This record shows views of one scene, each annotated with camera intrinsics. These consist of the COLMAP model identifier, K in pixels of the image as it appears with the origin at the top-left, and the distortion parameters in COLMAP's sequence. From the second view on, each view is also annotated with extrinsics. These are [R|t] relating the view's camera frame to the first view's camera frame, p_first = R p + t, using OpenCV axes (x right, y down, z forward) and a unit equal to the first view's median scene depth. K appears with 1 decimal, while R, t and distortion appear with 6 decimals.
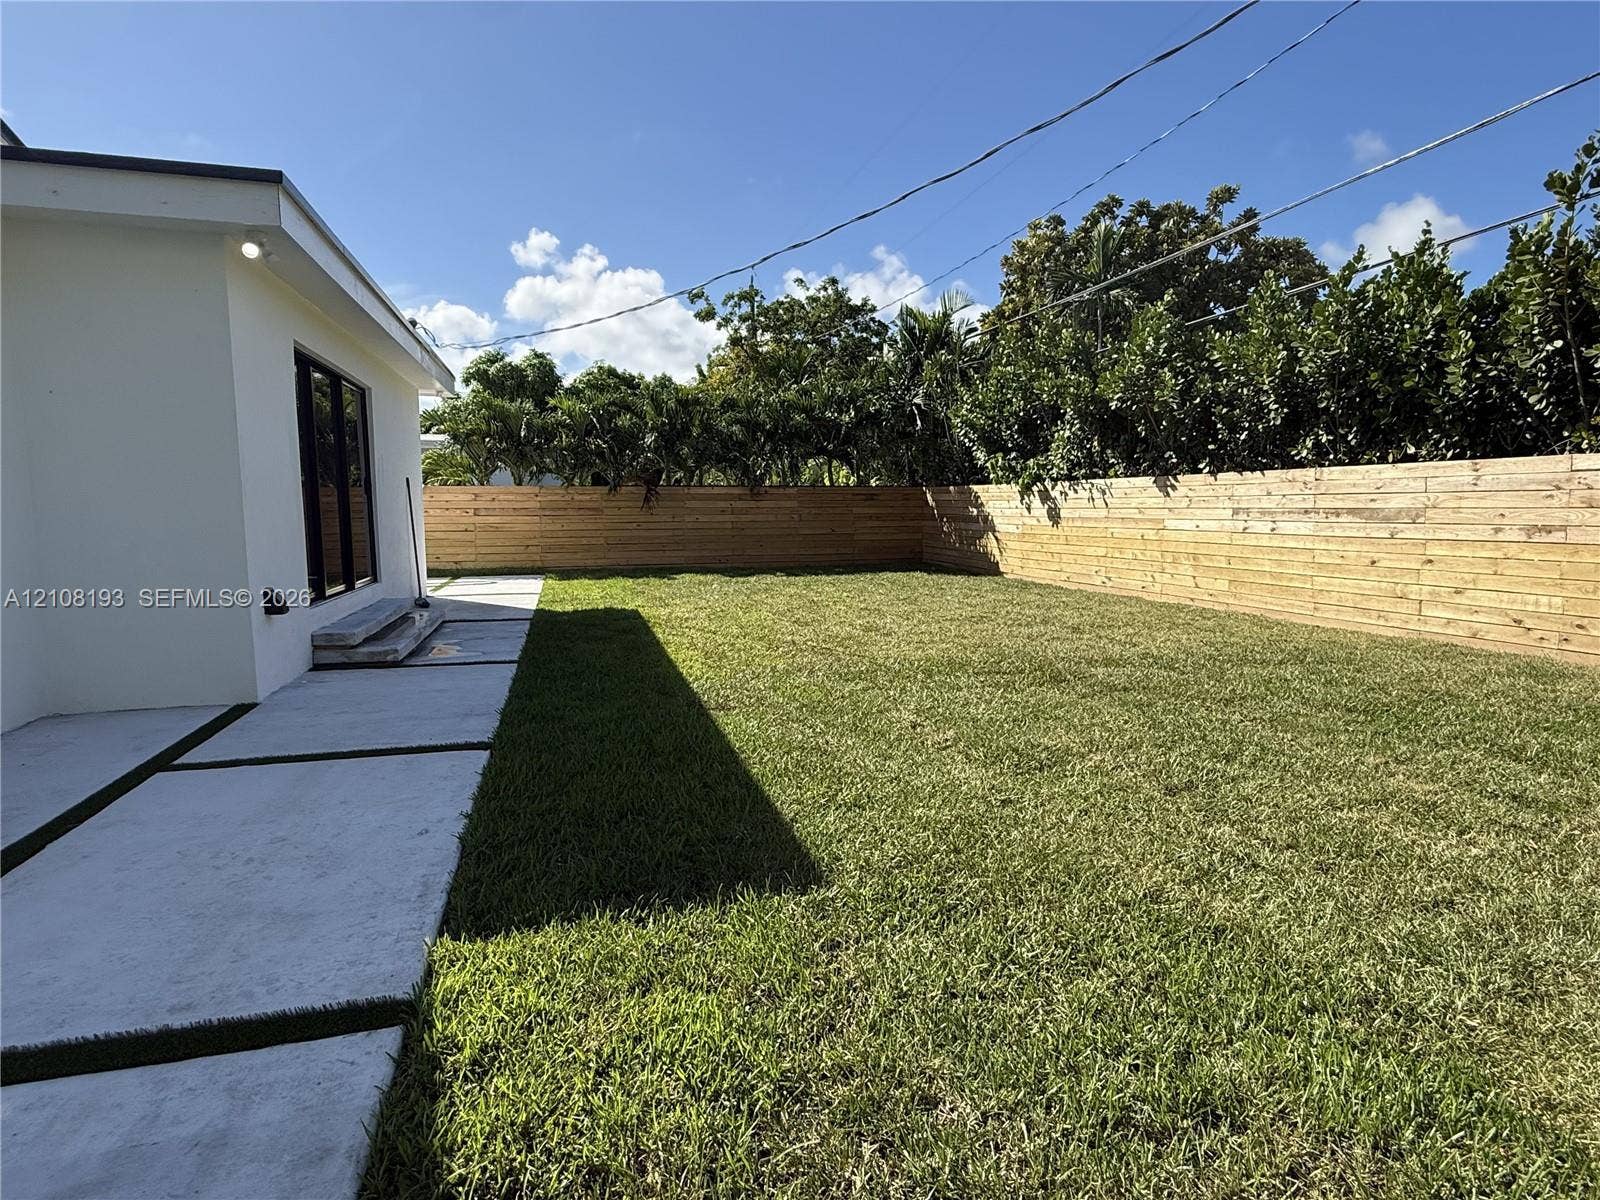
lens RADIAL K [[852.1, 0, 798.7], [0, 852.1, 606.5], [0, 0, 1]] dist [0.000612, -0.000277]
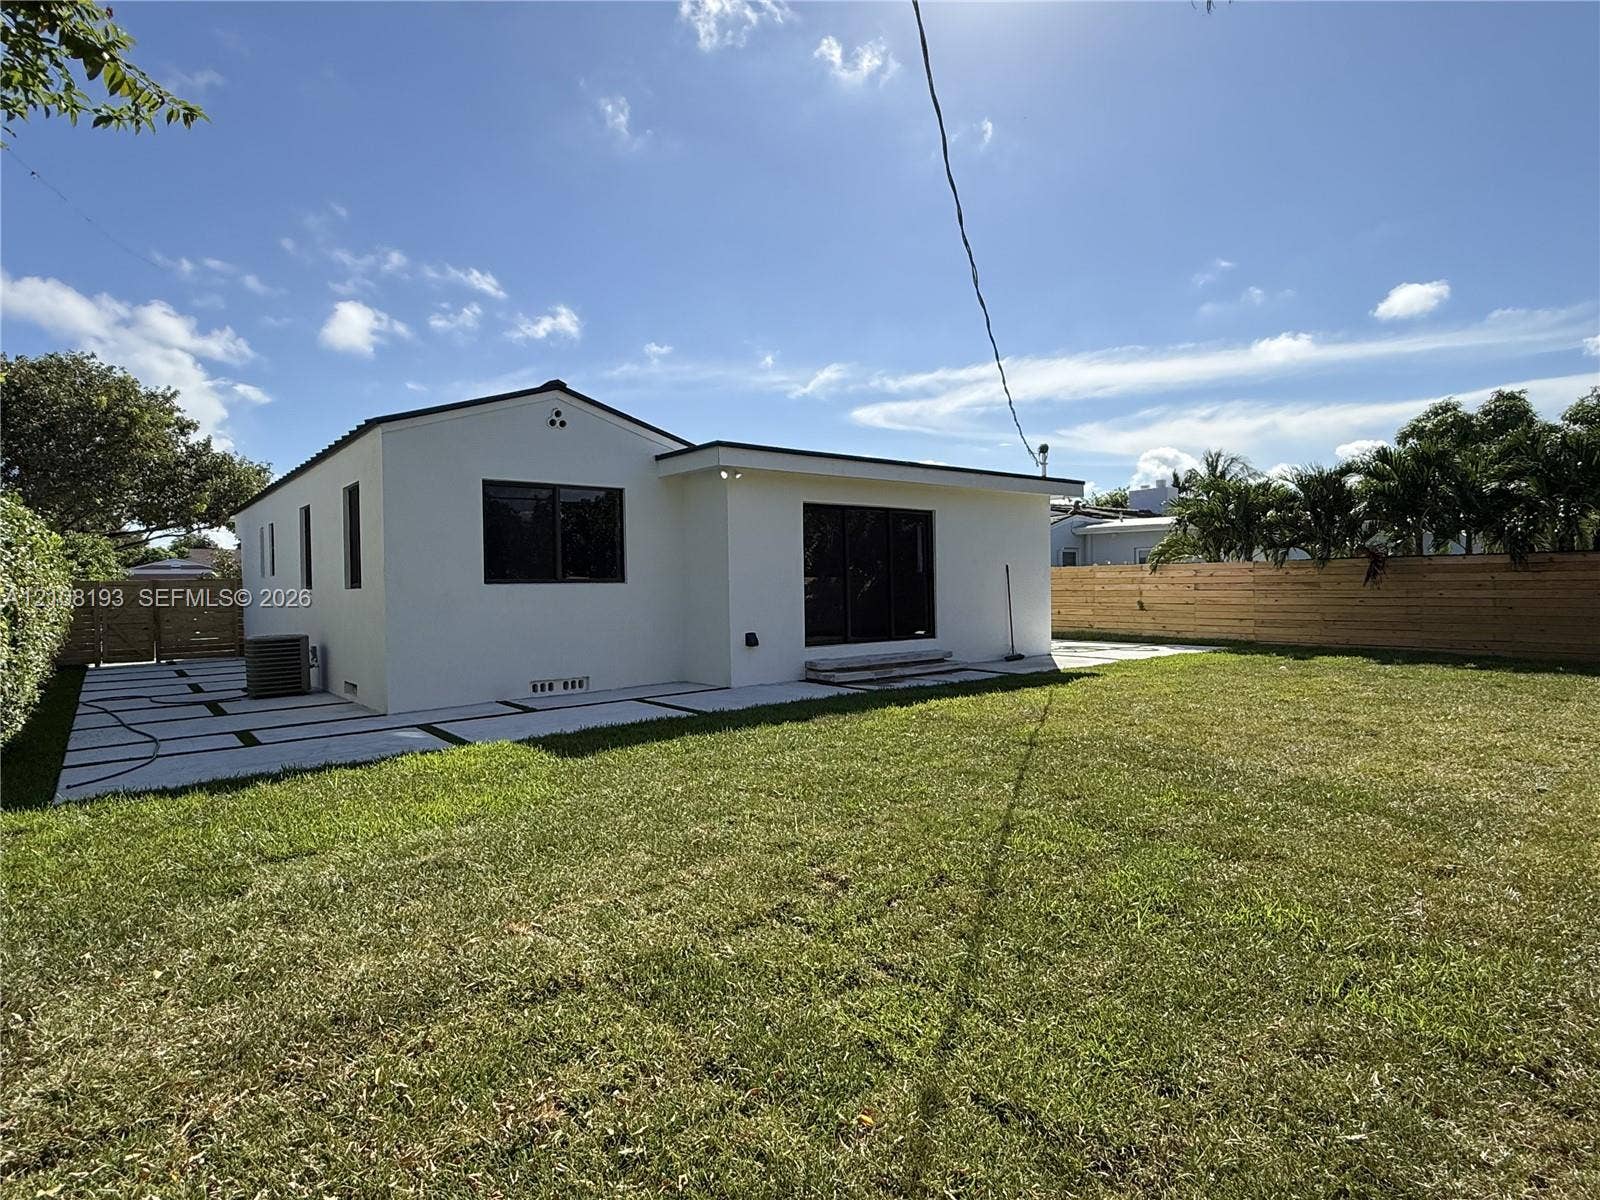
lens RADIAL K [[852.1, 0, 798.7], [0, 852.1, 606.5], [0, 0, 1]] dist [0.000612, -0.000277]
pose [[0.394806, 0.021527, -0.918512, 0.411148], [-0.093319, 0.995495, -0.016780, -0.018737], [0.914013, 0.092339, 0.395036, 0.096135]]
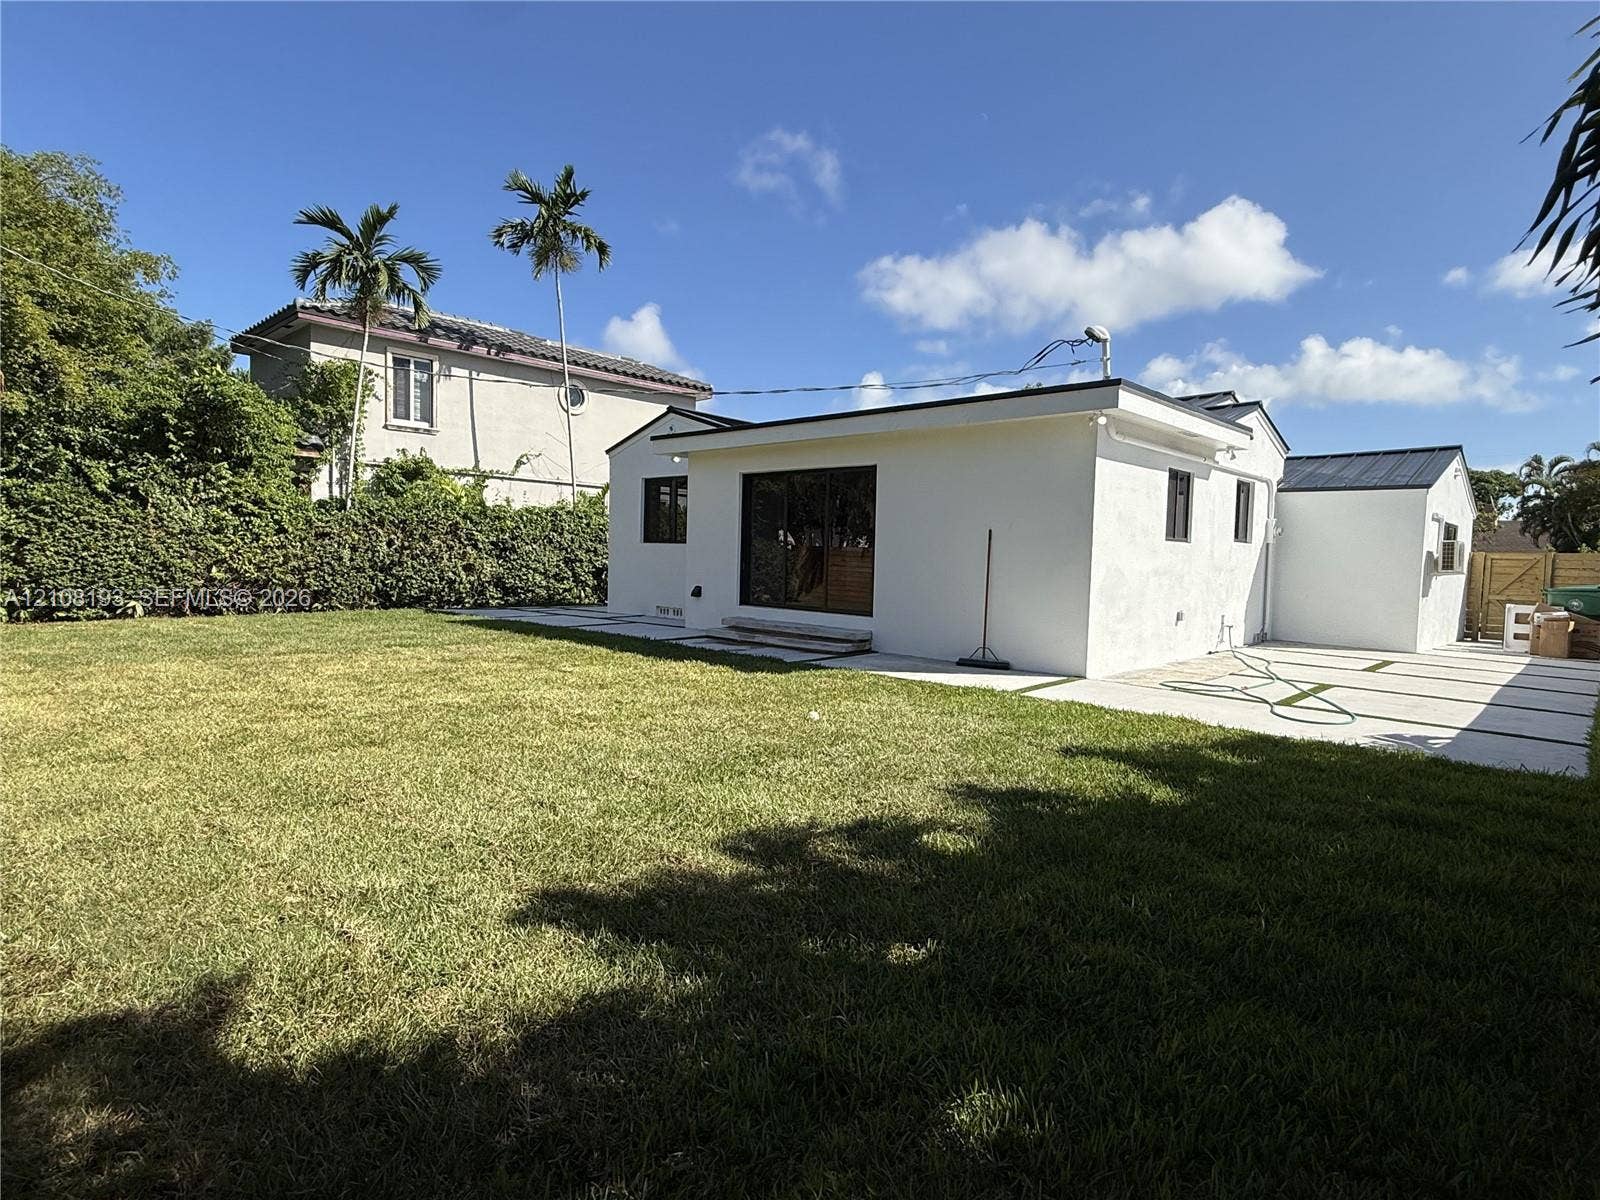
lens RADIAL K [[852.1, 0, 798.7], [0, 852.1, 606.5], [0, 0, 1]] dist [0.000612, -0.000277]
pose [[-0.853536, 0.017462, -0.520741, 0.137209], [-0.081086, 0.982809, 0.165864, -0.125612], [0.514686, 0.183796, -0.837447, 1.027873]]
